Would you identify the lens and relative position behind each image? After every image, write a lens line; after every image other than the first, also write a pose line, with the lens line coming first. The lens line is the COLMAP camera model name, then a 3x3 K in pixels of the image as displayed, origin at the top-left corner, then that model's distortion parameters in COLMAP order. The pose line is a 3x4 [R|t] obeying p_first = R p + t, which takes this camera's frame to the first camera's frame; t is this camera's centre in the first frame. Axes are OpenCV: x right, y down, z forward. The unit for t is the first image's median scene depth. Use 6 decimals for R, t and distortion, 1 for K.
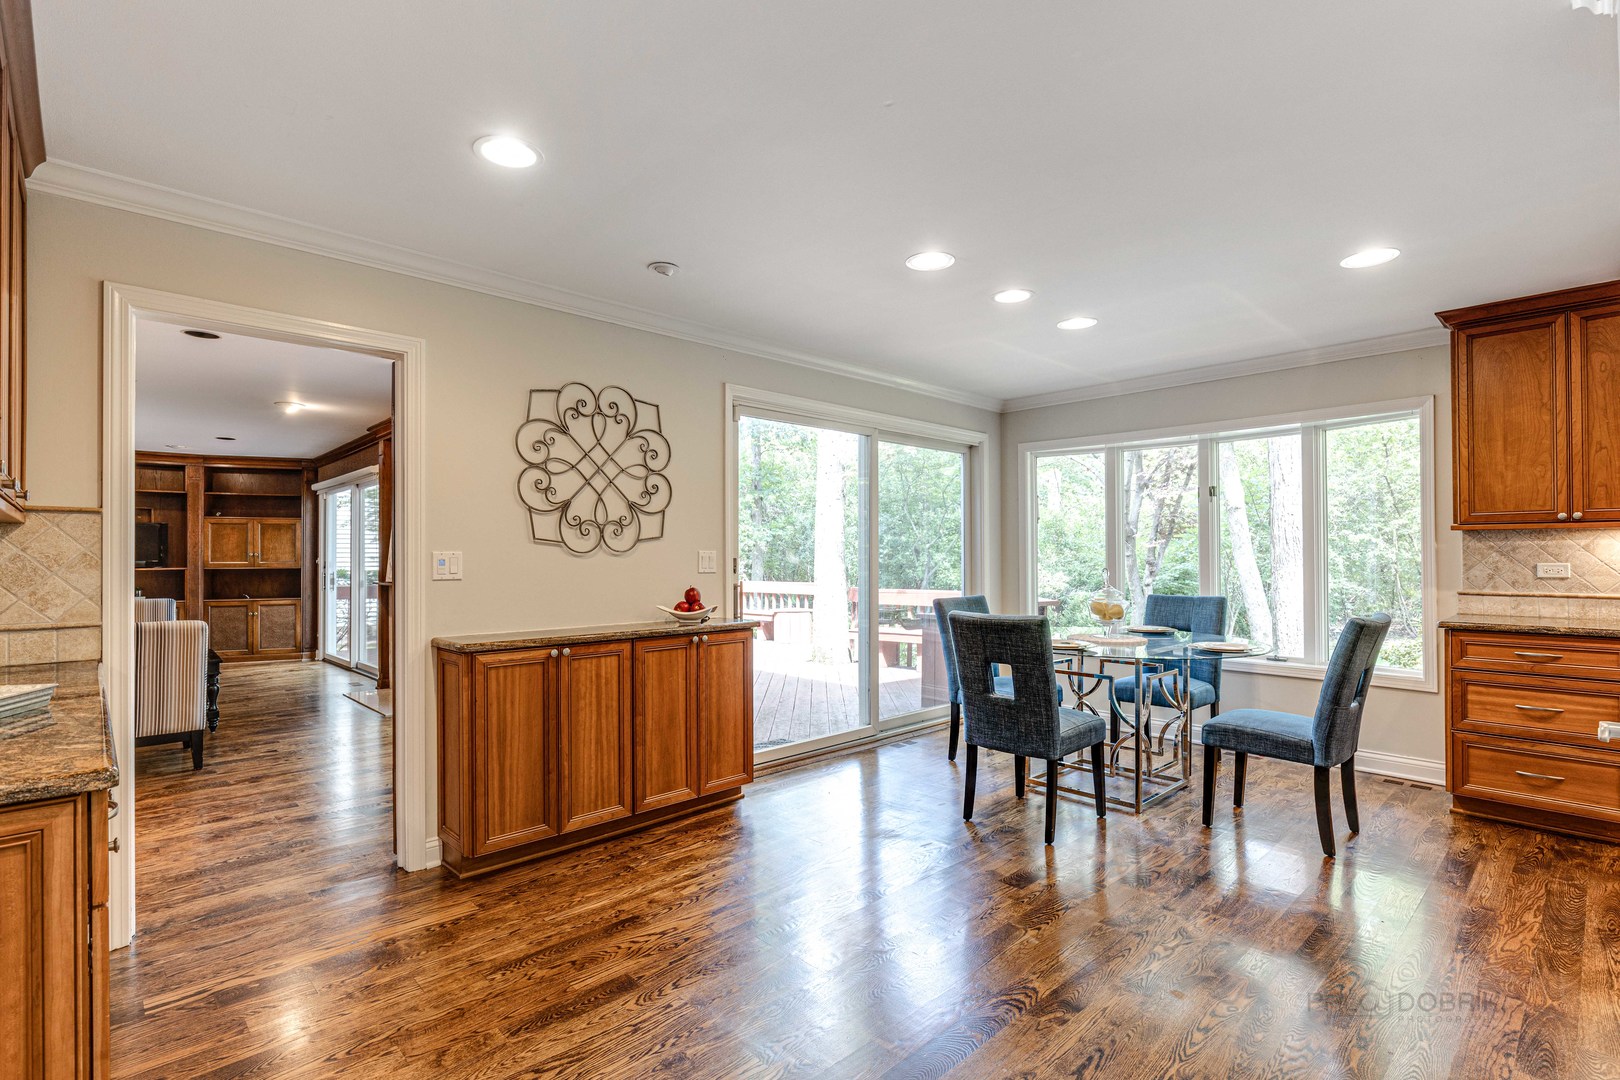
lens RADIAL K [[750.8, 0, 819.1], [0, 750.8, 545.5], [0, 0, 1]] dist [-0.007946, 0.002966]
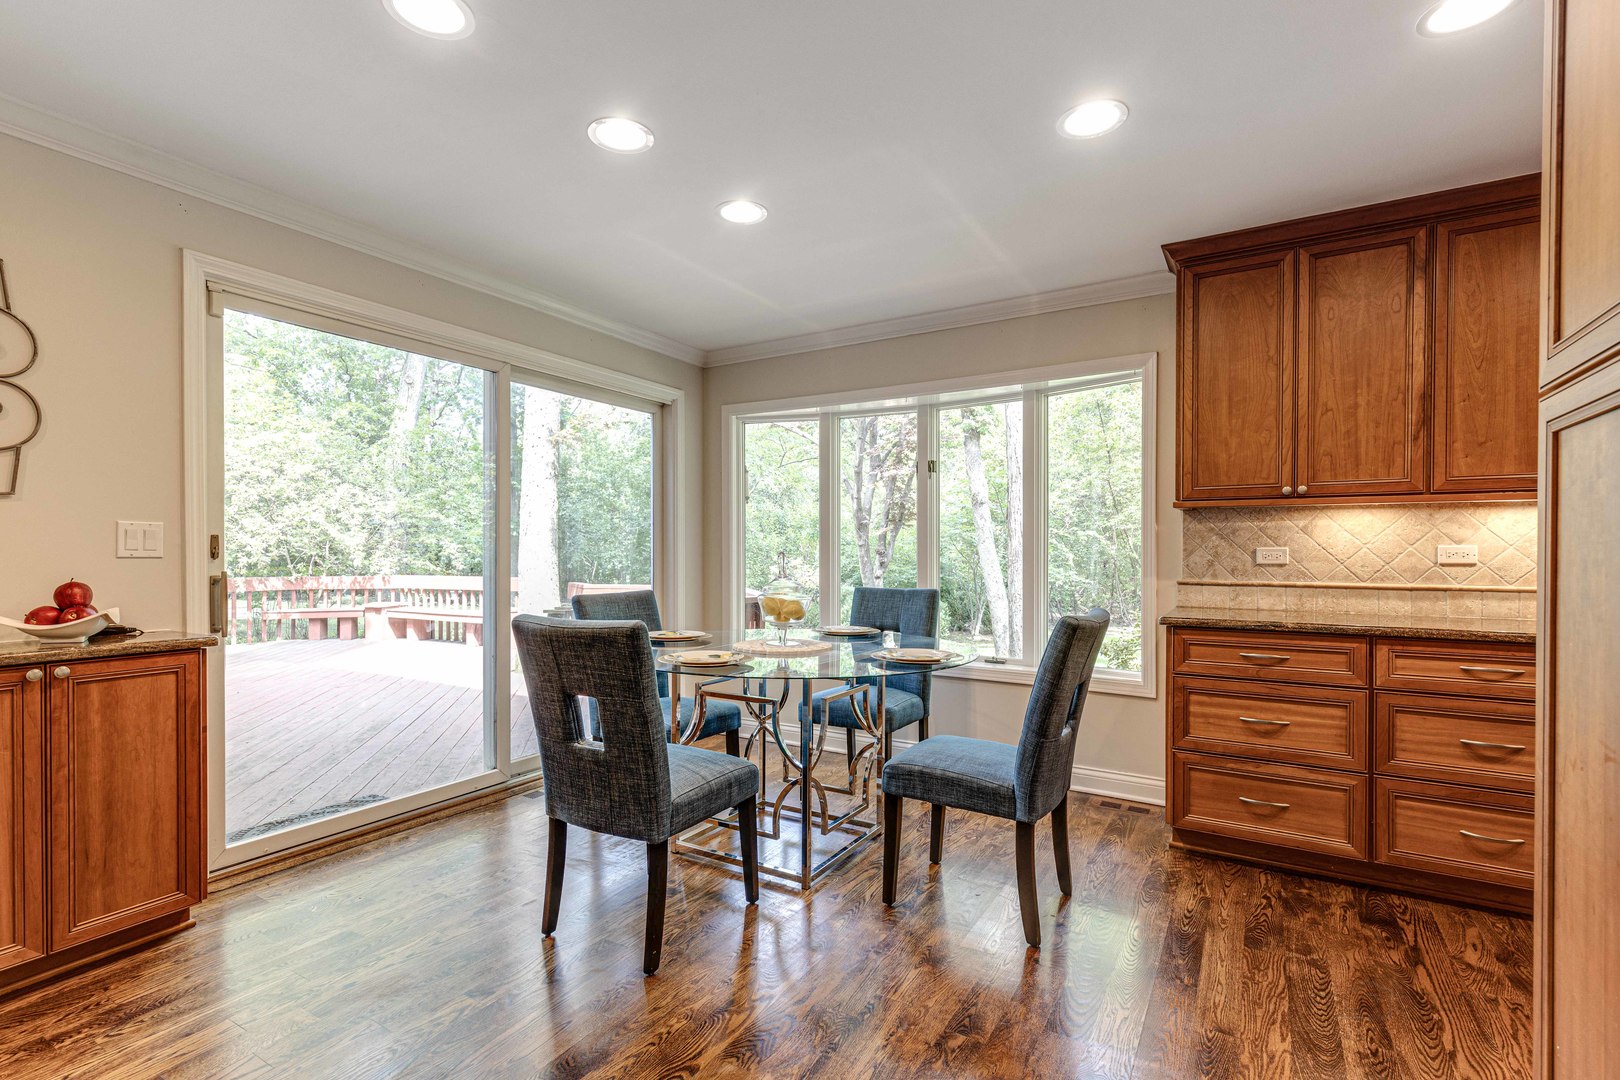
lens RADIAL K [[732.5, 0, 814.7], [0, 732.5, 552.8], [0, 0, 1]] dist [0.013544, -0.000961]
pose [[0.964201, 0.004094, 0.265140, 0.248055], [-0.007864, 0.999882, 0.013159, 0.023684], [-0.265055, -0.014773, 0.964120, 0.323044]]
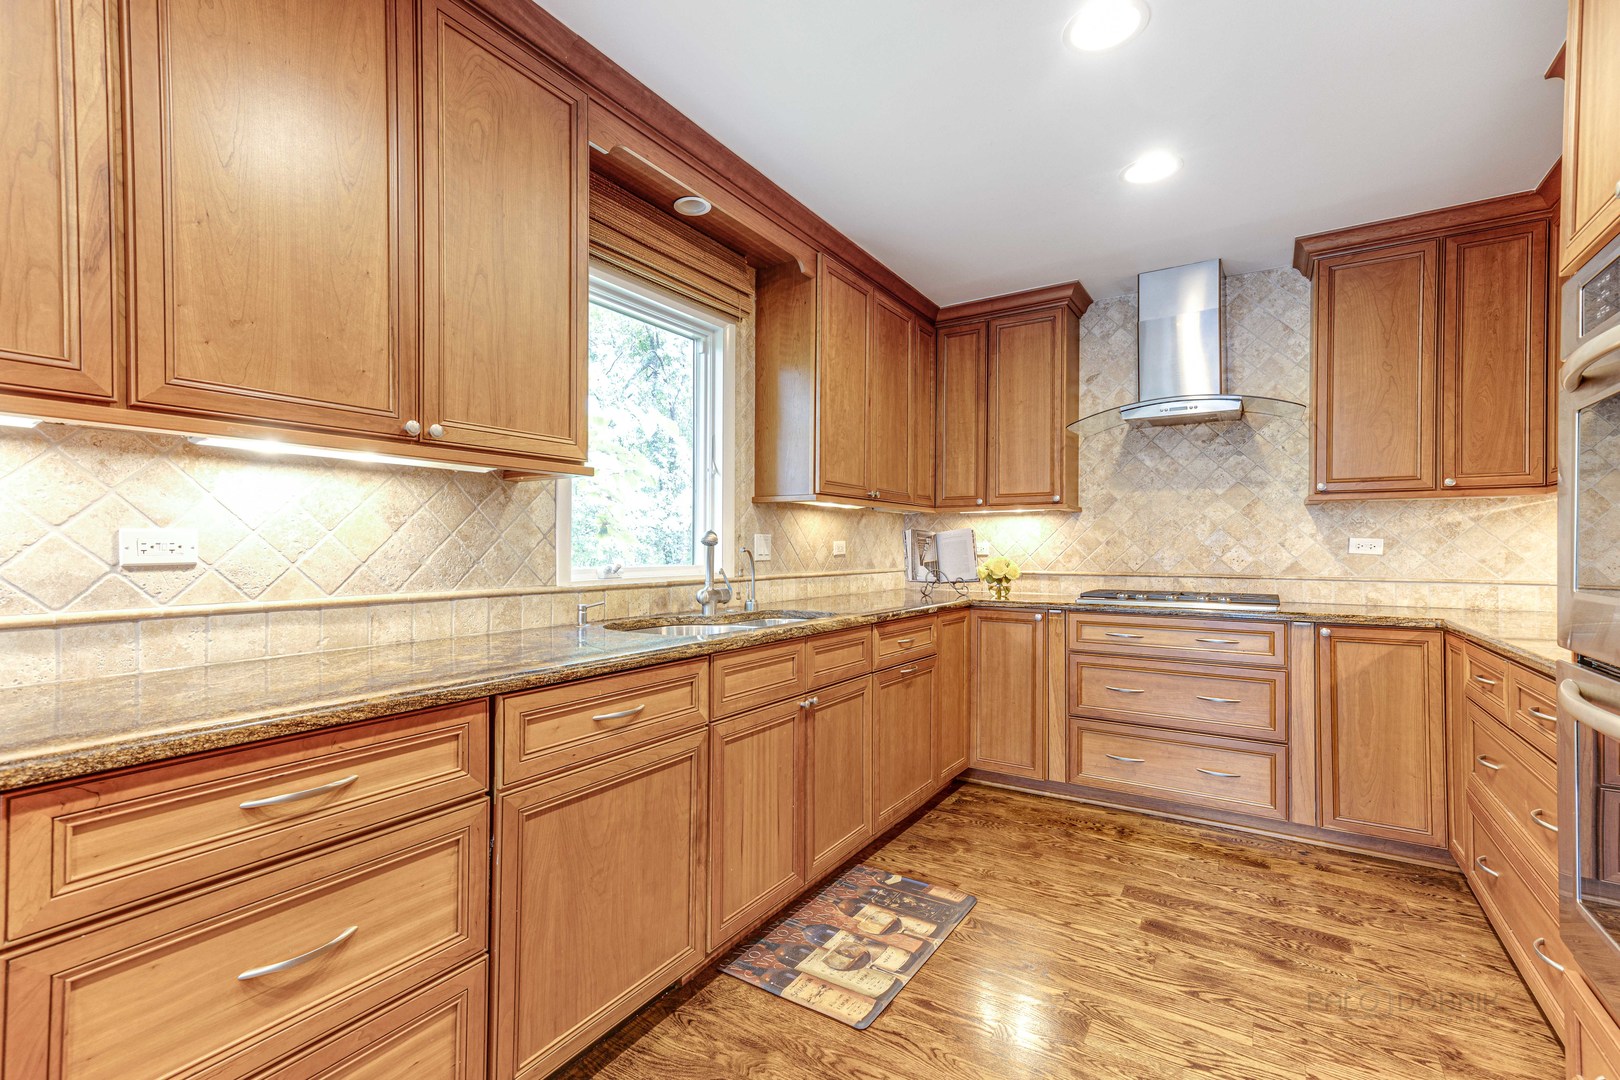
lens RADIAL K [[741.4, 0, 817.2], [0, 741.4, 546.6], [0, 0, 1]] dist [0.021382, 0.001057]
pose [[-0.243574, 0.000442, 0.969882, 0.596162], [-0.009653, 0.999949, -0.002880, 0.027717], [-0.969834, -0.010063, -0.243558, 0.621330]]
